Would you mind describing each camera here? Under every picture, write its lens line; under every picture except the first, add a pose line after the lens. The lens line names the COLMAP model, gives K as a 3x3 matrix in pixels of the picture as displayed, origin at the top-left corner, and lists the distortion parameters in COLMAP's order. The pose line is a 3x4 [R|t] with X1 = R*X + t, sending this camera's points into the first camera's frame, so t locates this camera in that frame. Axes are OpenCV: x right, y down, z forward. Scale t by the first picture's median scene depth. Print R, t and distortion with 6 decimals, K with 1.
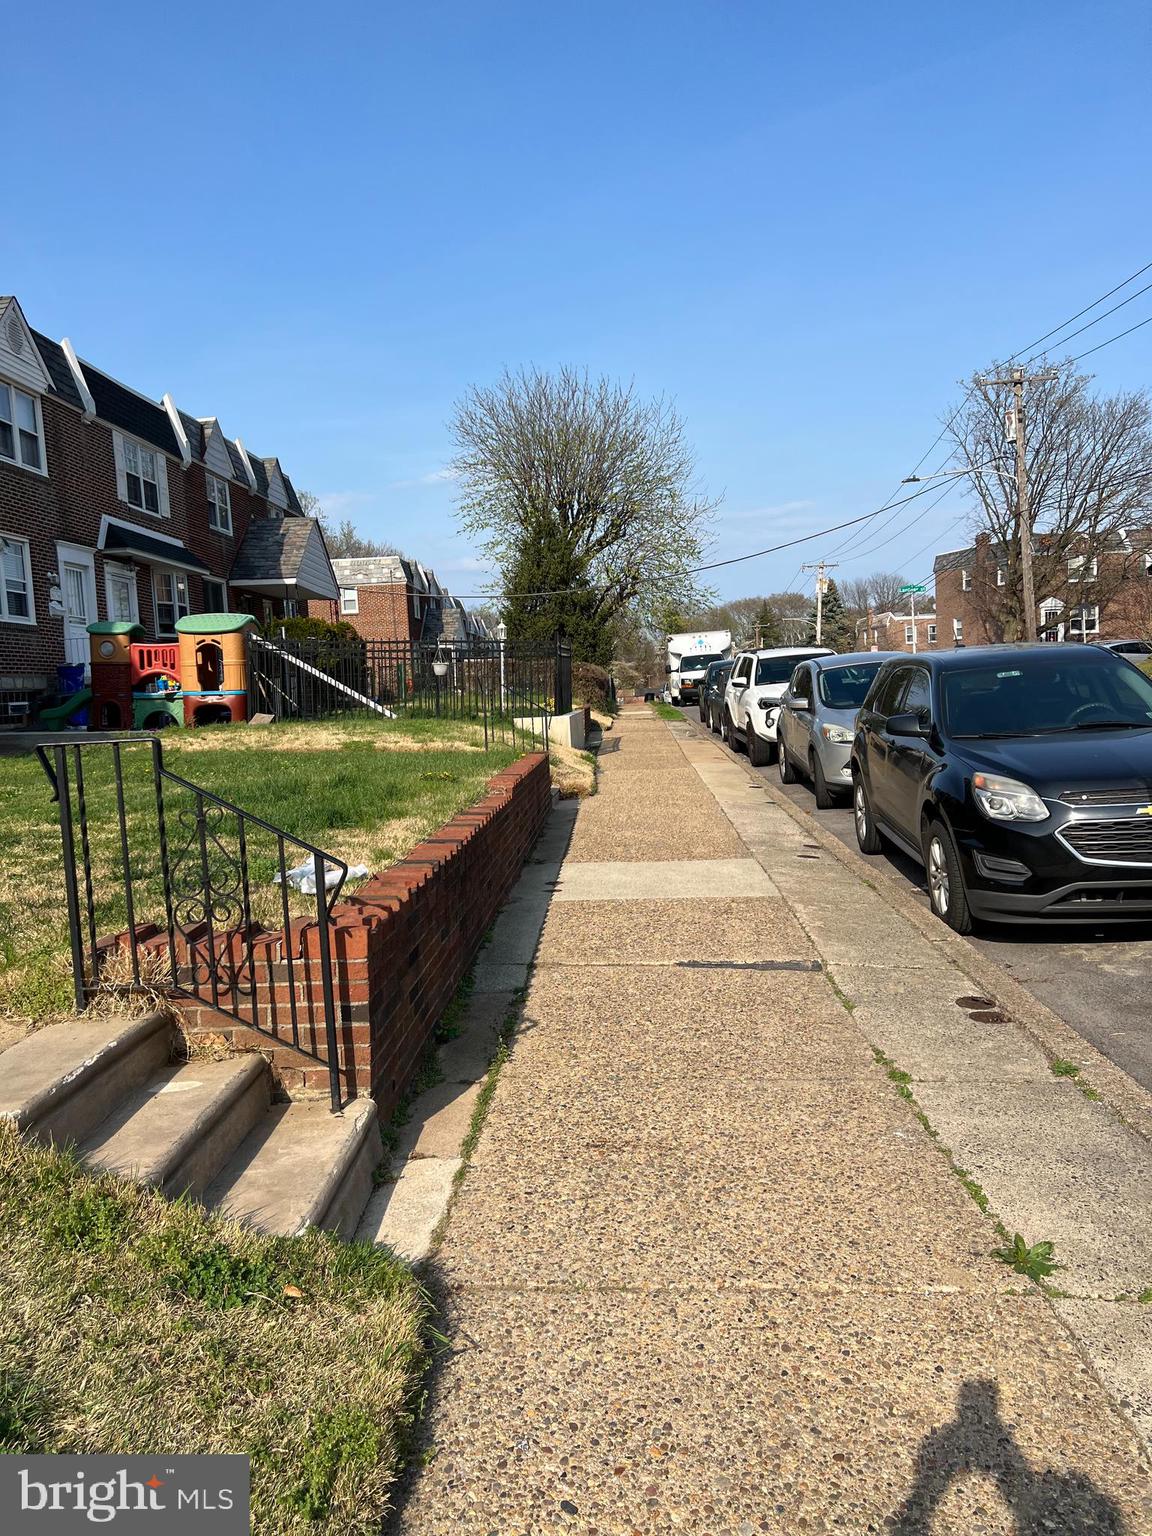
lens RADIAL K [[1149.6, 0, 565.1], [0, 1149.6, 776.7], [0, 0, 1]] dist [0.055959, -0.064722]
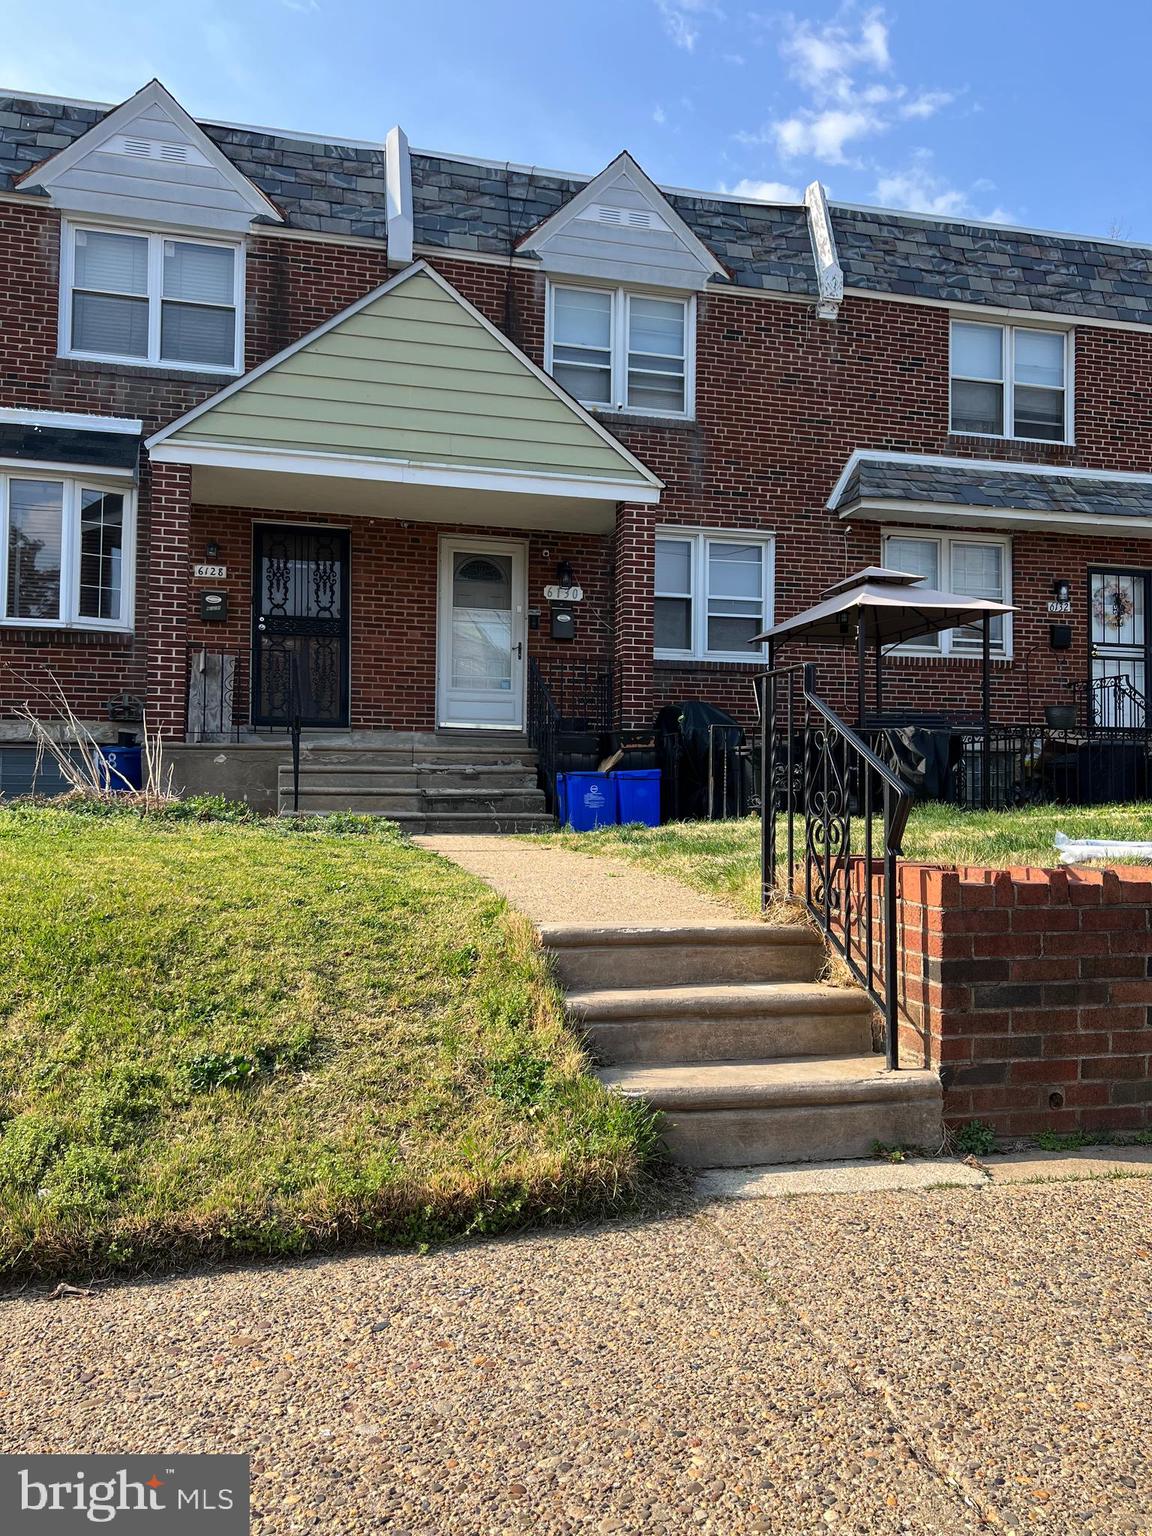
lens RADIAL K [[1149.6, 0, 582.4], [0, 1149.6, 767.7], [0, 0, 1]] dist [0.055959, -0.064722]
pose [[0.294052, 0.018527, -0.955610, 0.602225], [-0.095412, 0.995387, -0.010062, 0.092457], [0.951015, 0.094135, 0.294463, 0.507339]]
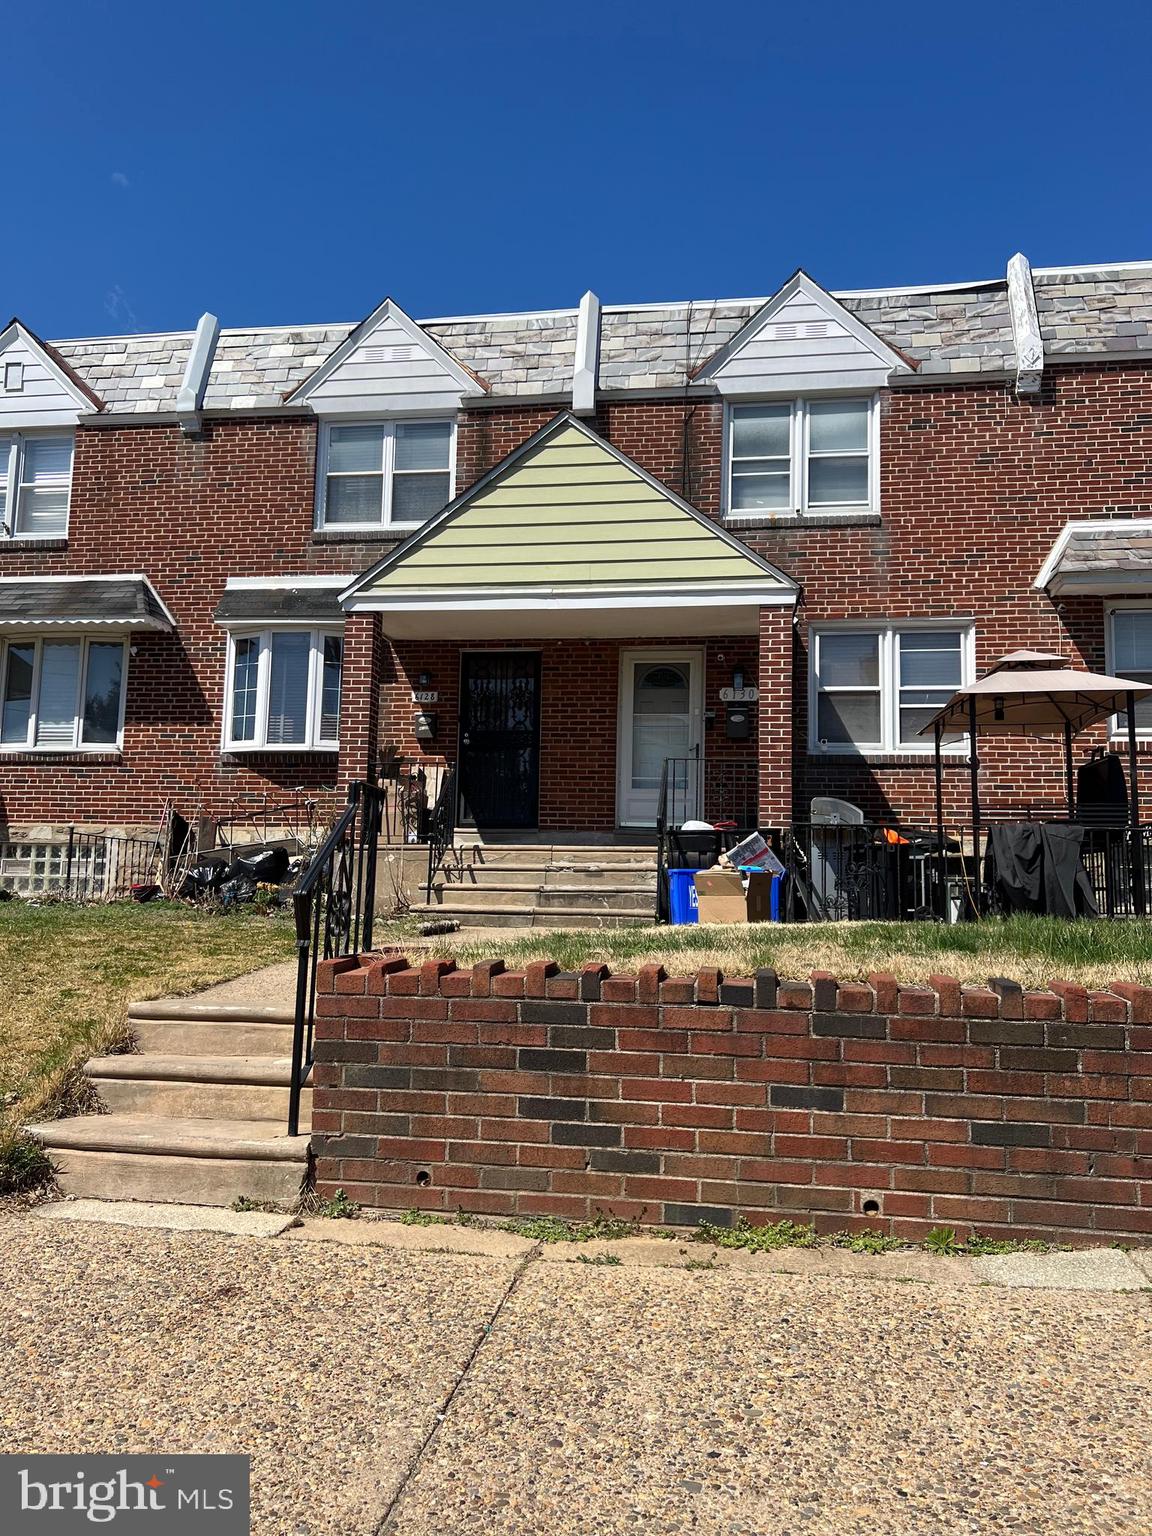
lens RADIAL K [[1149.6, 0, 591.6], [0, 1149.6, 777.5], [0, 0, 1]] dist [0.055959, -0.064722]
pose [[-0.105151, -0.053613, -0.993010, 0.848537], [-0.090137, 0.994949, -0.044173, -0.008196], [0.990363, 0.084862, -0.109452, 1.401288]]
